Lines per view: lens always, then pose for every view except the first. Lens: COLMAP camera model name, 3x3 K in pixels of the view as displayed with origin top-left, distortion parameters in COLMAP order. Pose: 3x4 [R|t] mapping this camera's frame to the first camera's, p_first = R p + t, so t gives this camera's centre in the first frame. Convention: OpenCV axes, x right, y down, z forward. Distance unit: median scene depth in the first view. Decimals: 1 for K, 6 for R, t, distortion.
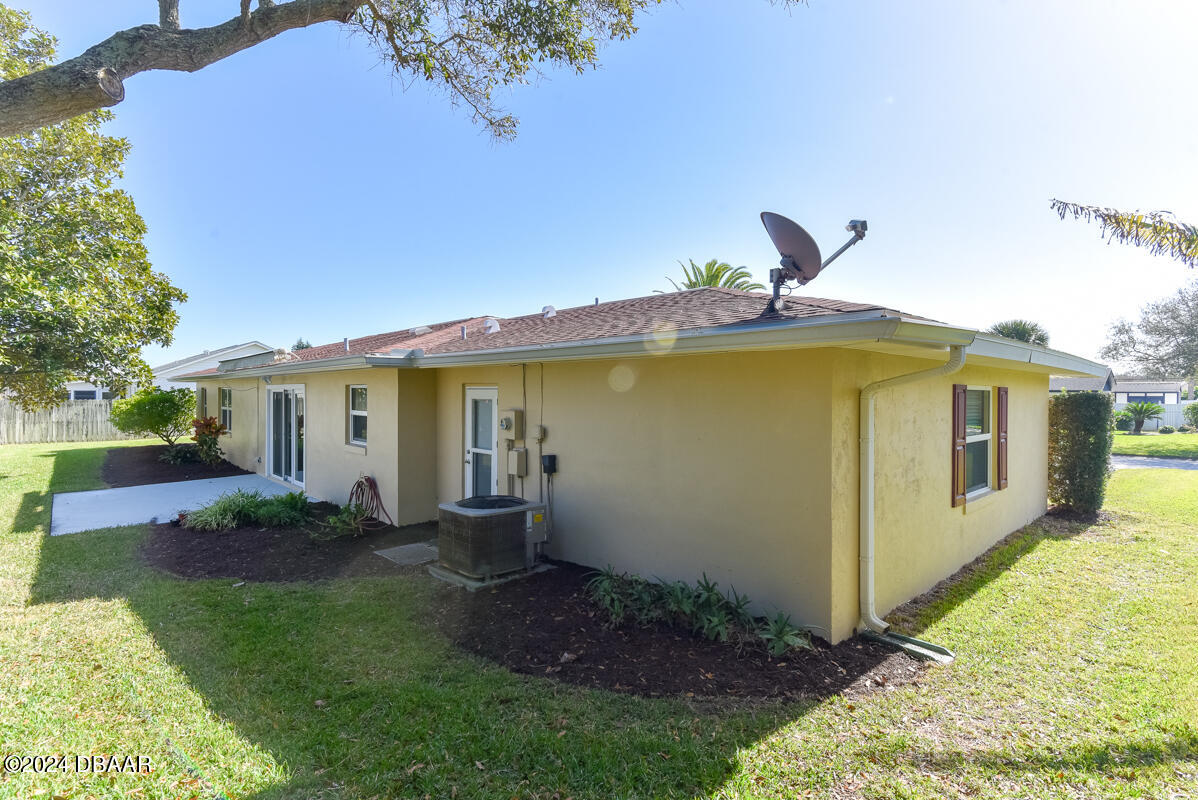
lens RADIAL K [[577.0, 0, 599.0], [0, 577.0, 400.0], [0, 0, 1]] dist [0.000100, -0.010644]
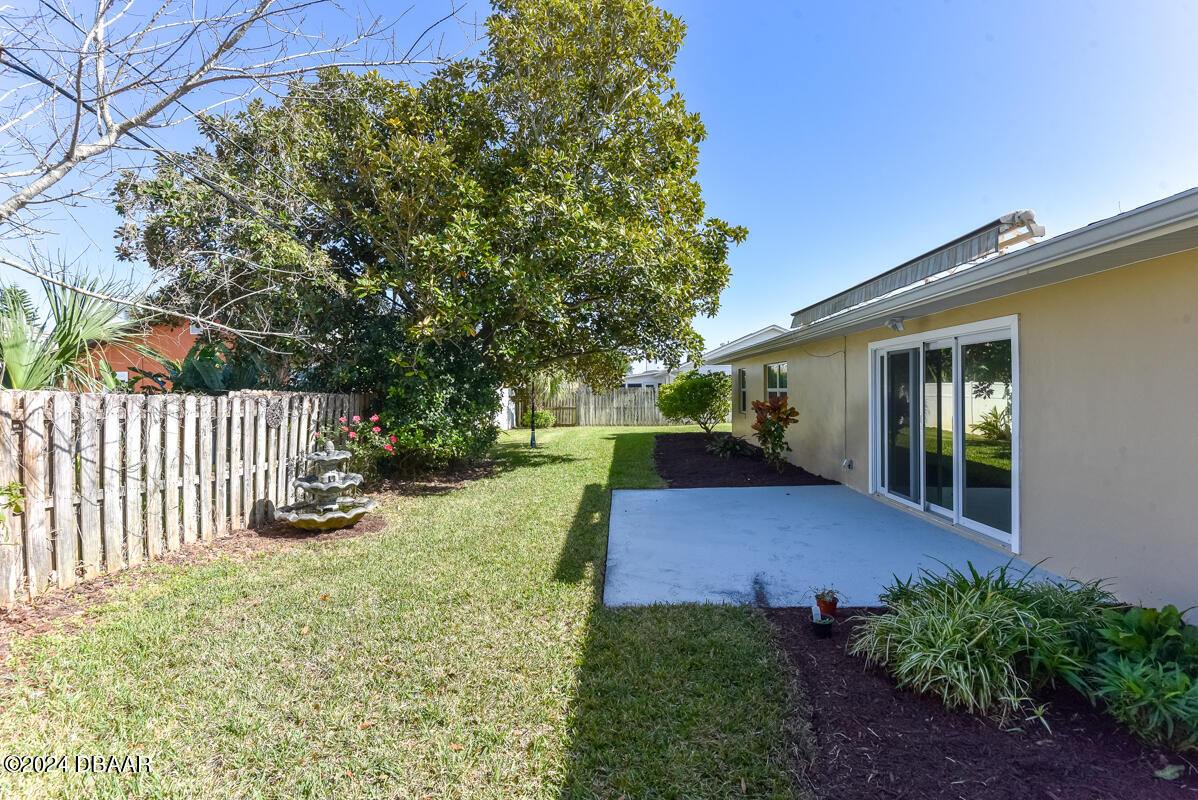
lens RADIAL K [[553.5, 0, 594.9], [0, 553.5, 391.0], [0, 0, 1]] dist [0.003713, -0.008769]
pose [[0.696642, -0.010781, -0.717338, -0.339961], [0.005254, 0.999937, -0.009925, 0.027161], [0.717399, 0.003145, 0.696655, 0.364292]]
